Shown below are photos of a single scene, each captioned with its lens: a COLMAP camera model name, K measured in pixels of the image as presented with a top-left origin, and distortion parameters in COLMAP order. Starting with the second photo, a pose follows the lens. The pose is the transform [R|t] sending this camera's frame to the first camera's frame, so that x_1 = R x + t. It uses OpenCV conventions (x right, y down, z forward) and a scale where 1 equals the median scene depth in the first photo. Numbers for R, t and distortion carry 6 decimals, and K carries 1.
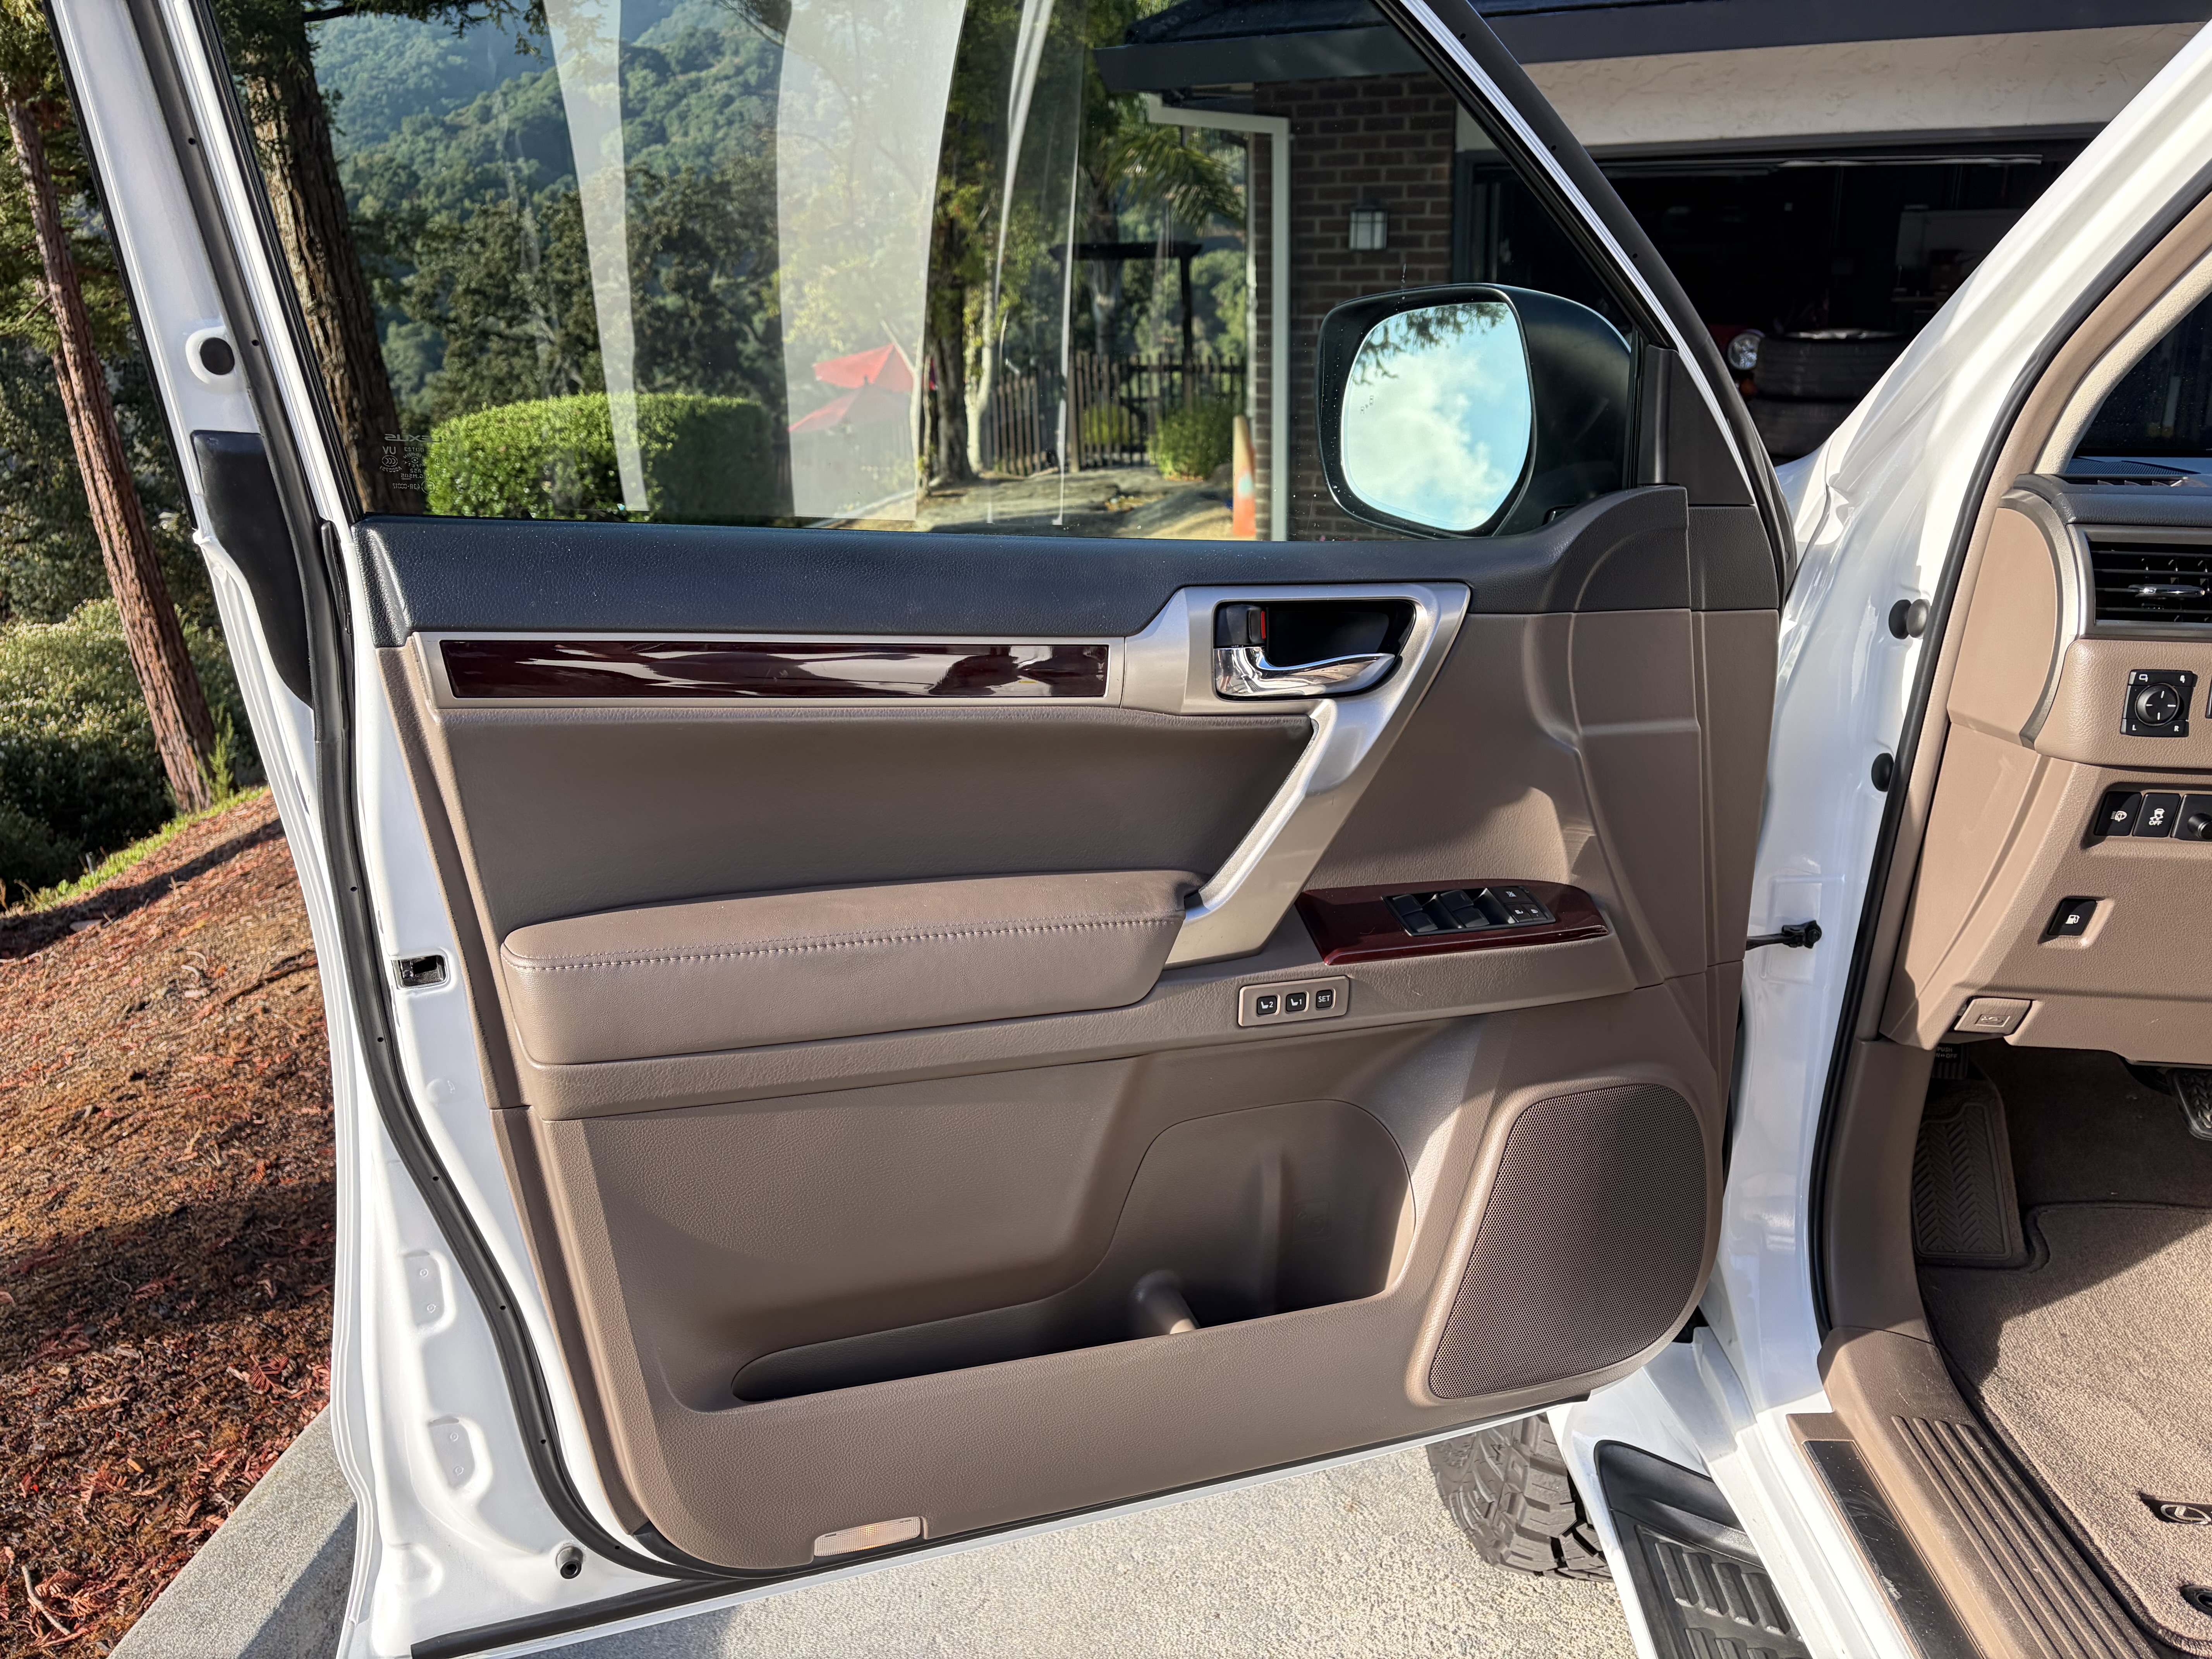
lens RADIAL K [[1668.0, 0, 1107.9], [0, 1668.0, 787.9], [0, 0, 1]] dist [0.079430, -0.072574]
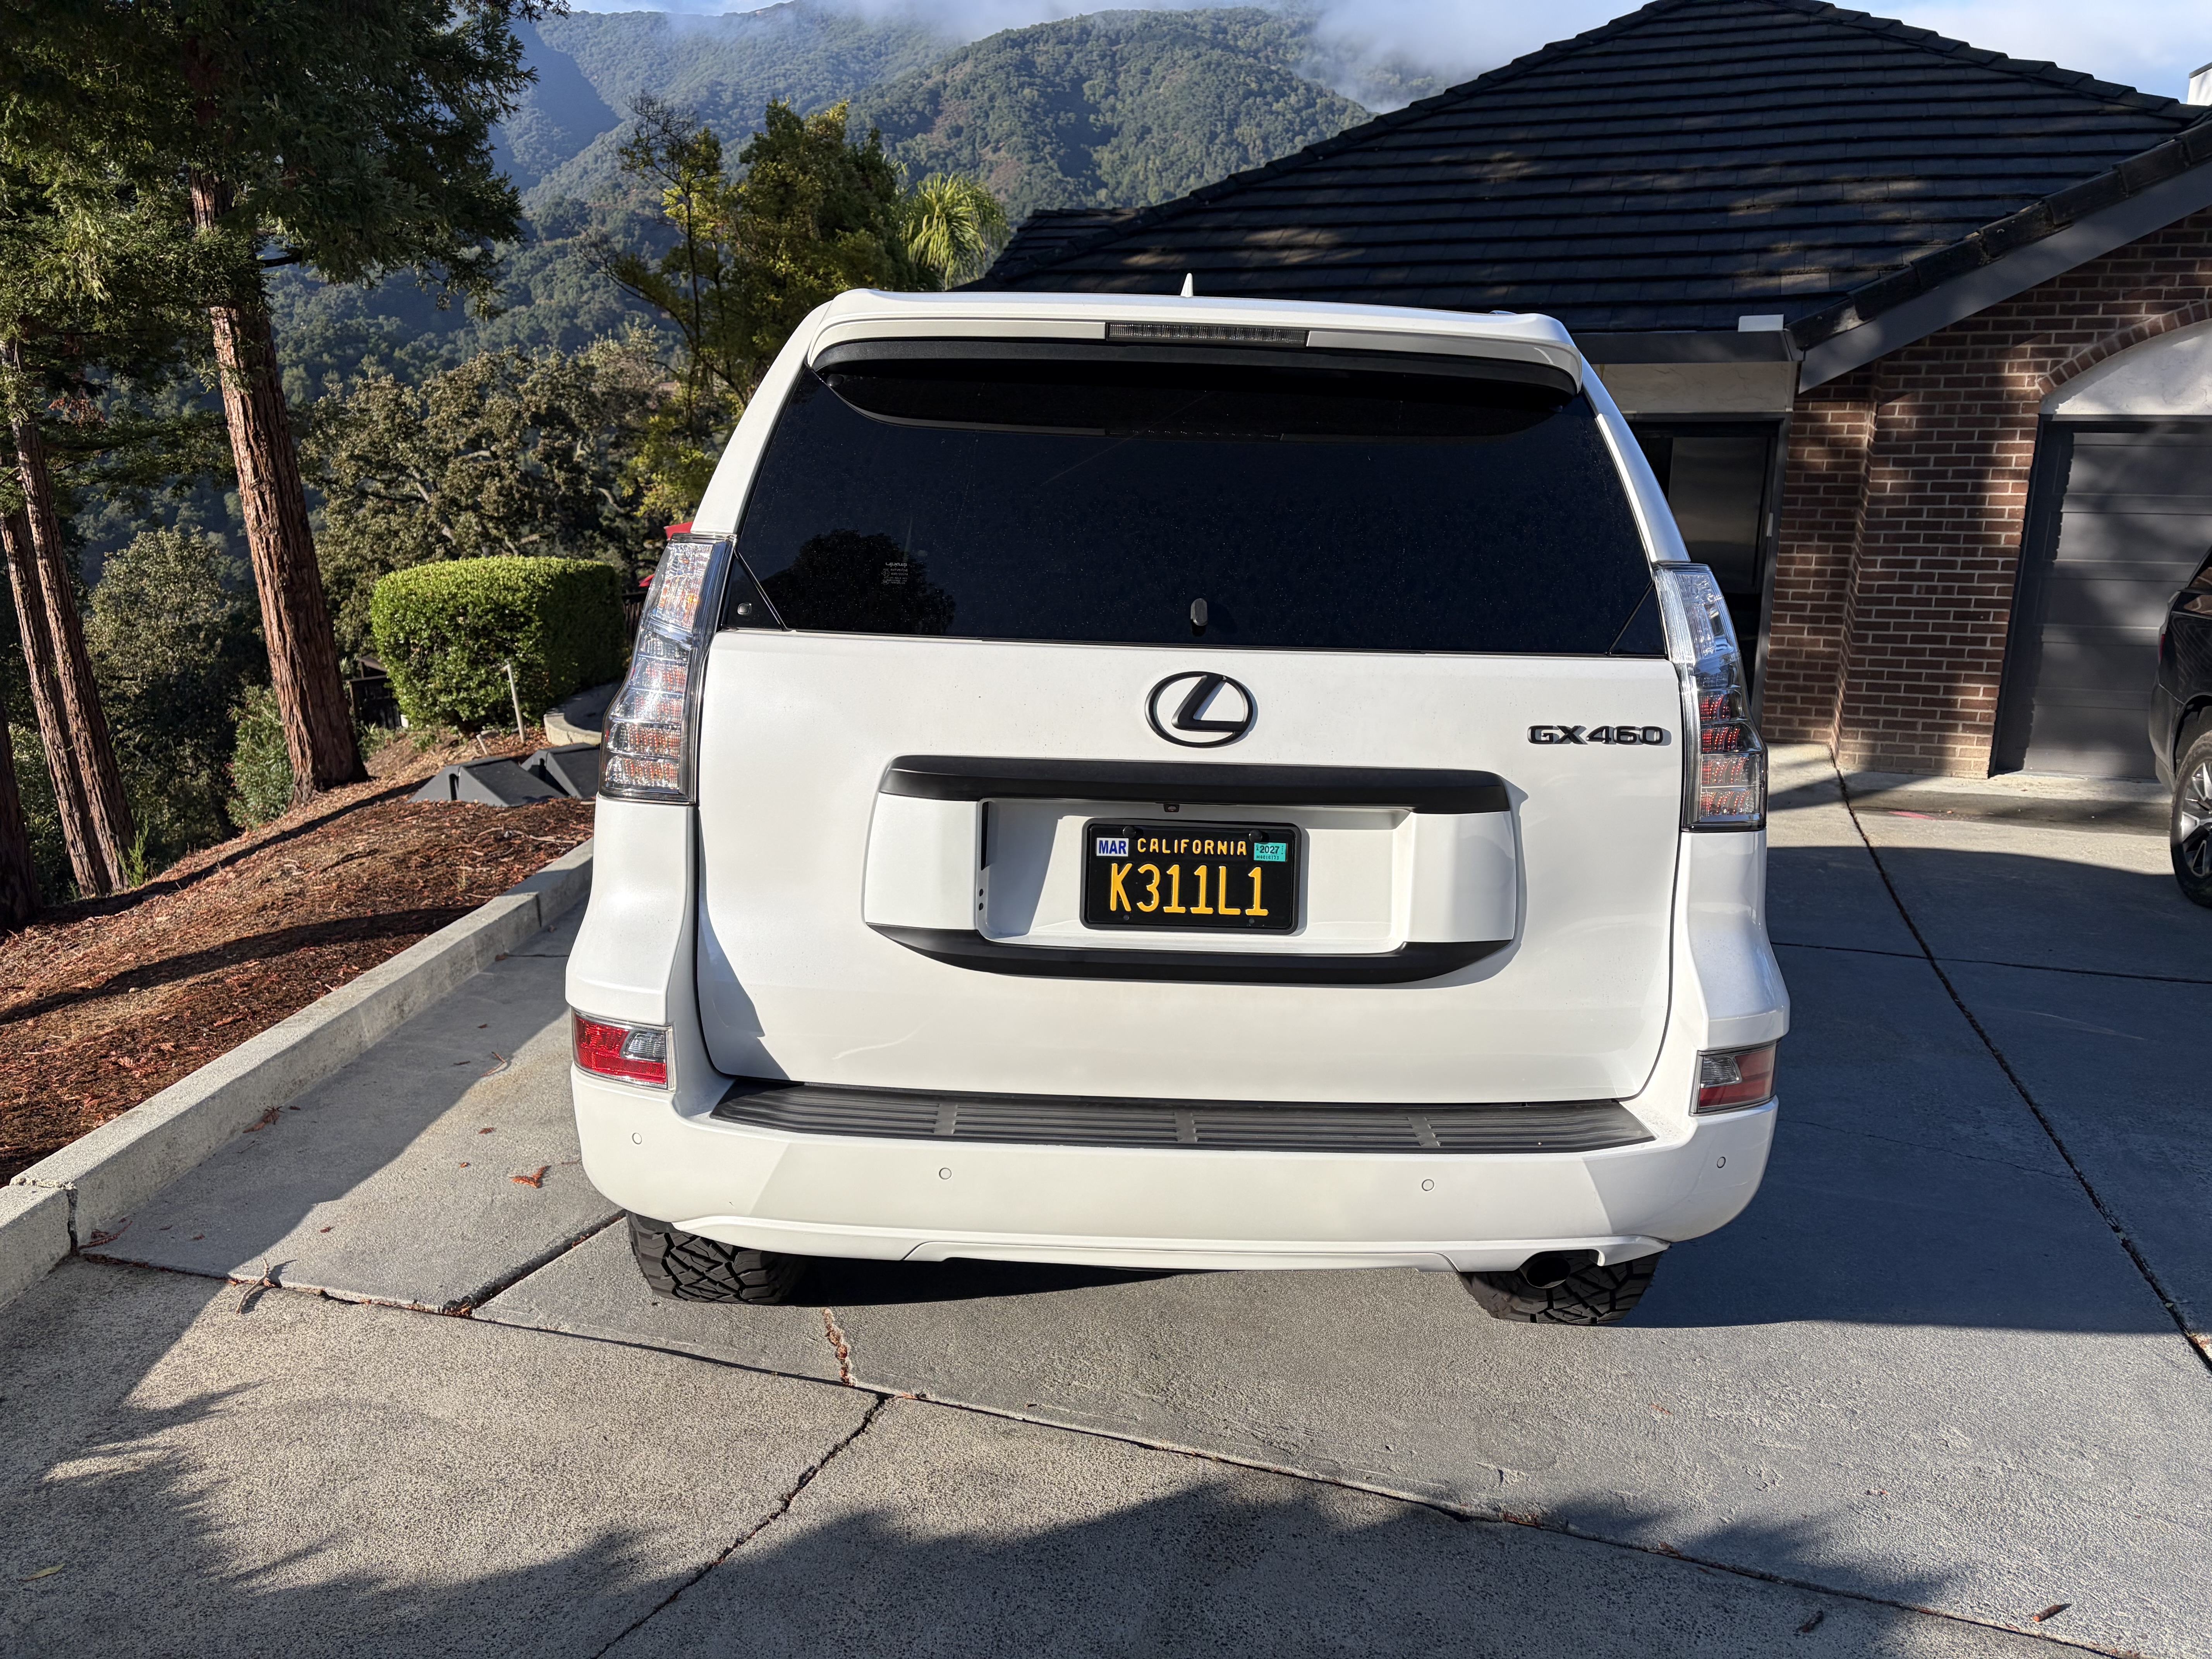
lens RADIAL K [[1668.0, 0, 1107.9], [0, 1668.0, 787.9], [0, 0, 1]] dist [0.079430, -0.072574]
pose [[0.996594, 0.003376, 0.082401, 0.028117], [0.004109, 0.995888, -0.090503, 0.027010], [-0.082367, 0.090533, 0.992481, -0.129320]]
